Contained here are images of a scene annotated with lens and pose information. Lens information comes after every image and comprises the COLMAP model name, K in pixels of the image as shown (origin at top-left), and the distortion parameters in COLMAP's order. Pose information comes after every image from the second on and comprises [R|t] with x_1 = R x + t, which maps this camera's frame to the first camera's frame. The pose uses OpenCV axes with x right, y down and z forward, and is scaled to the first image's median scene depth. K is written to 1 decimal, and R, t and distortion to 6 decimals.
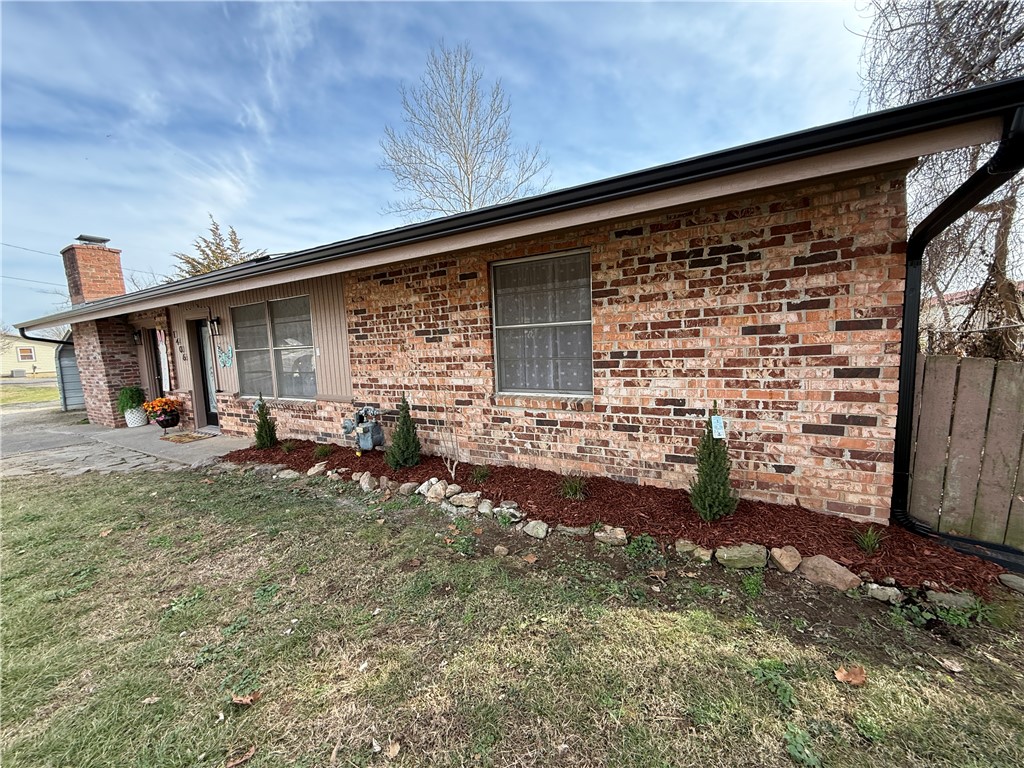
lens RADIAL K [[406.4, 0, 511.1], [0, 406.4, 384.2], [0, 0, 1]] dist [0.000315, -0.000412]
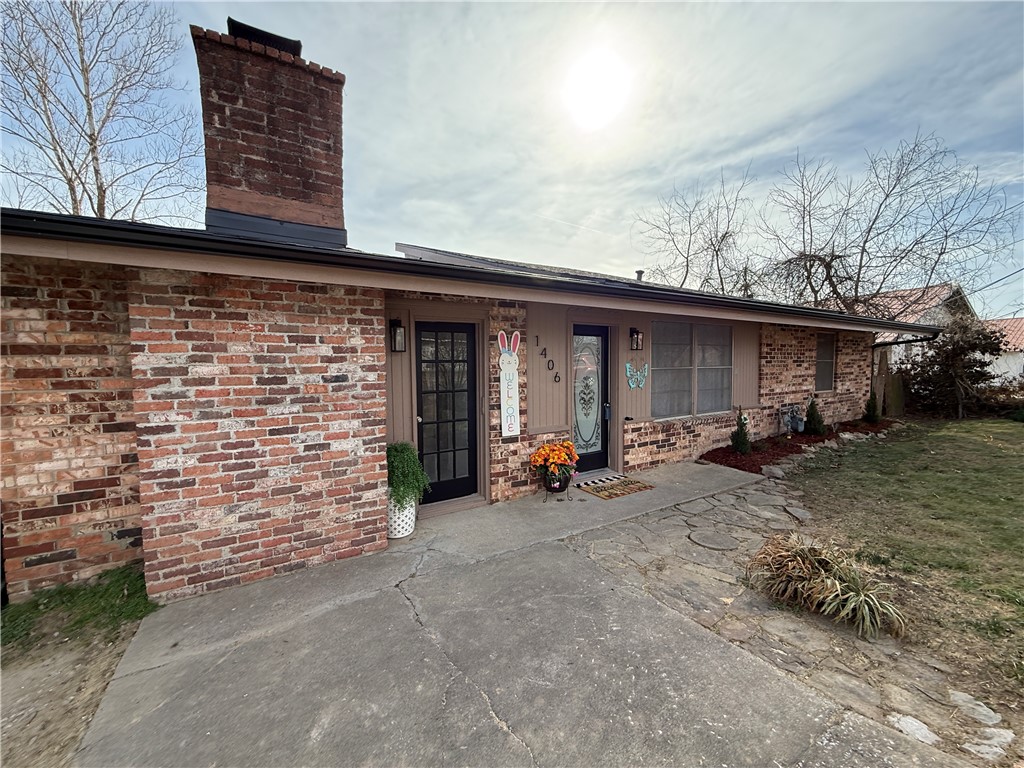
lens RADIAL K [[406.4, 0, 511.8], [0, 406.4, 388.5], [0, 0, 1]] dist [0.000315, -0.000412]
pose [[0.468351, -0.012349, 0.883456, -2.164199], [0.083740, 0.996022, -0.030471, -0.052321], [-0.879565, 0.088252, 0.467522, 1.157298]]
